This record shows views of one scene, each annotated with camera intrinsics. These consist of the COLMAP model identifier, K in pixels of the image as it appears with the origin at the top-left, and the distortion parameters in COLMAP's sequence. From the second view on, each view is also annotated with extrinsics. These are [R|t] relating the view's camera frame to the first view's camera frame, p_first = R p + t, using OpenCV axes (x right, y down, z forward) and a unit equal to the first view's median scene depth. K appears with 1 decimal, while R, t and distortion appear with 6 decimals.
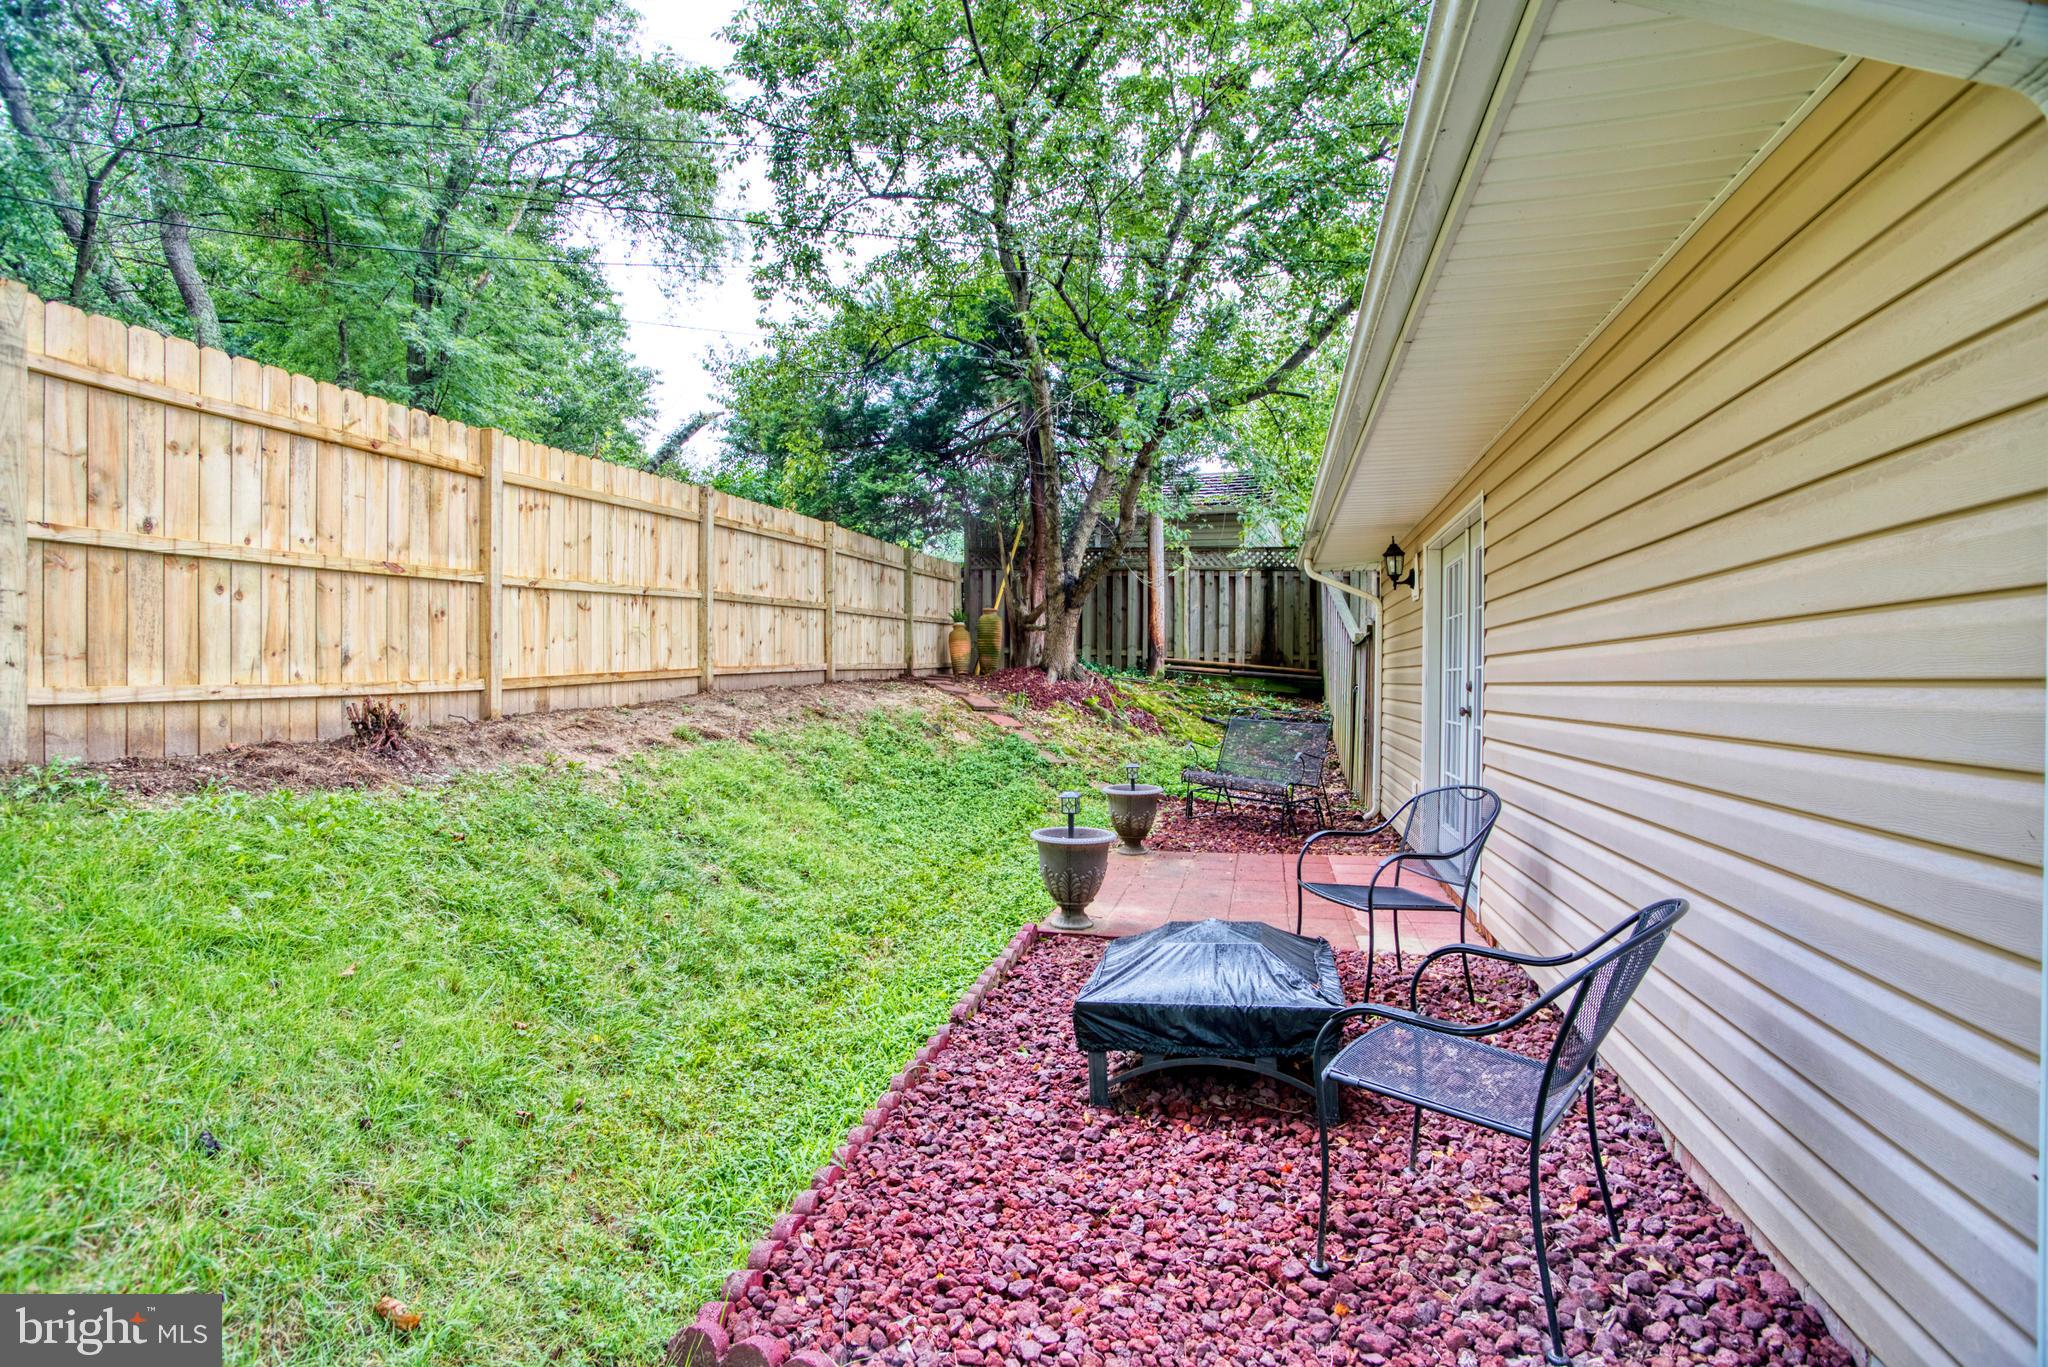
lens RADIAL K [[1005.6, 0, 1024.8], [0, 1005.6, 687.9], [0, 0, 1]] dist [-0.084148, 0.039078]
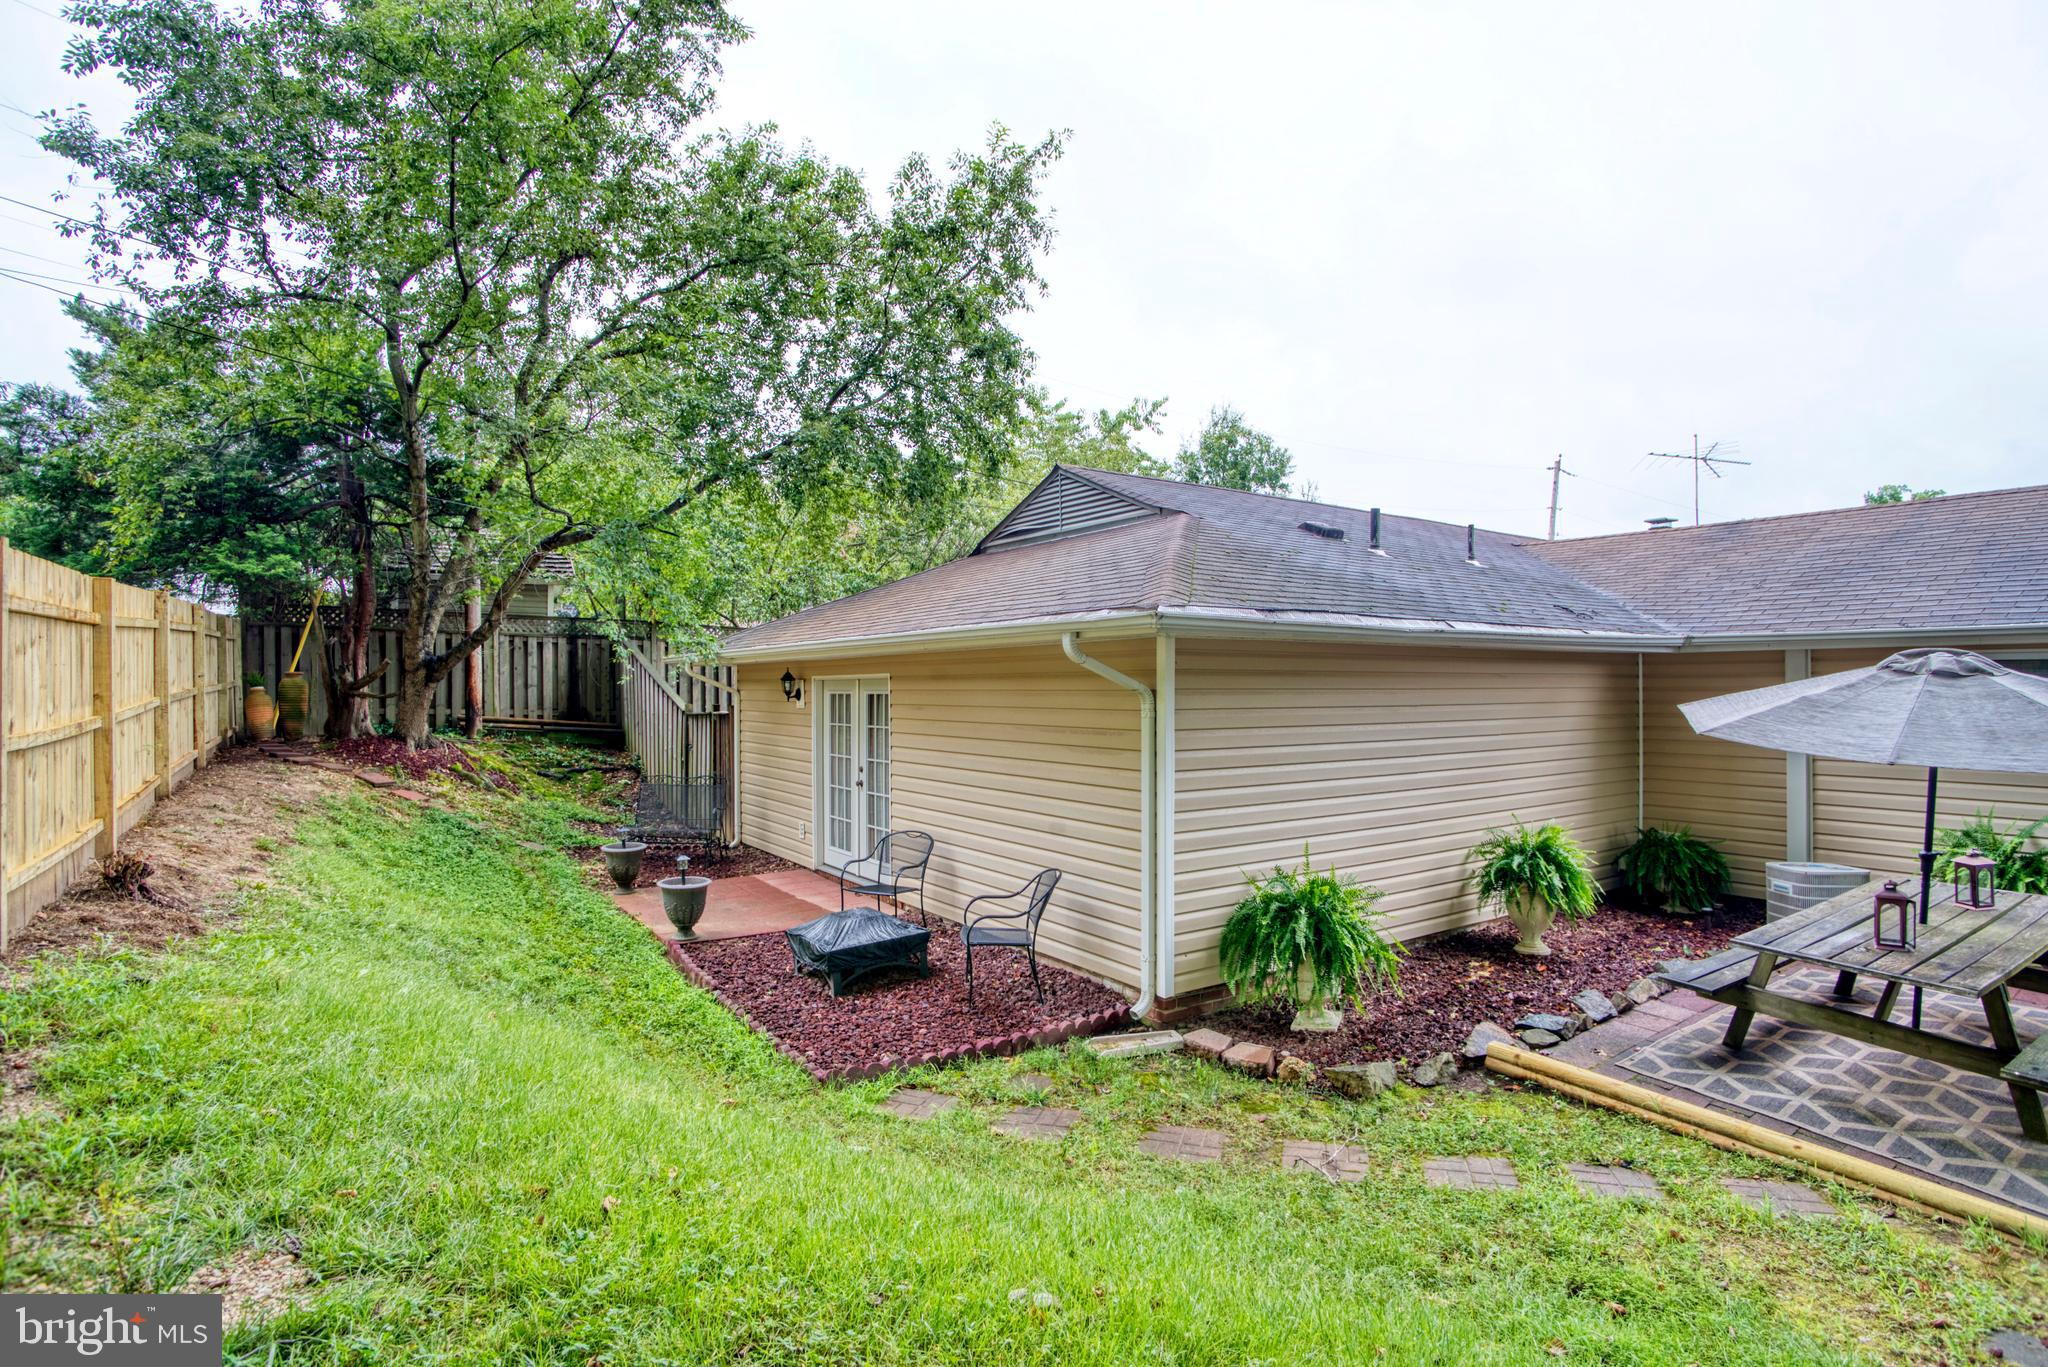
lens RADIAL K [[1032.7, 0, 1024.0], [0, 1032.7, 683.5], [0, 0, 1]] dist [-0.001799, -0.000255]
pose [[0.674784, -0.002619, 0.738011, -0.304556], [0.006349, 0.999977, -0.002256, -0.063073], [-0.737988, 0.006208, 0.674785, -0.201328]]
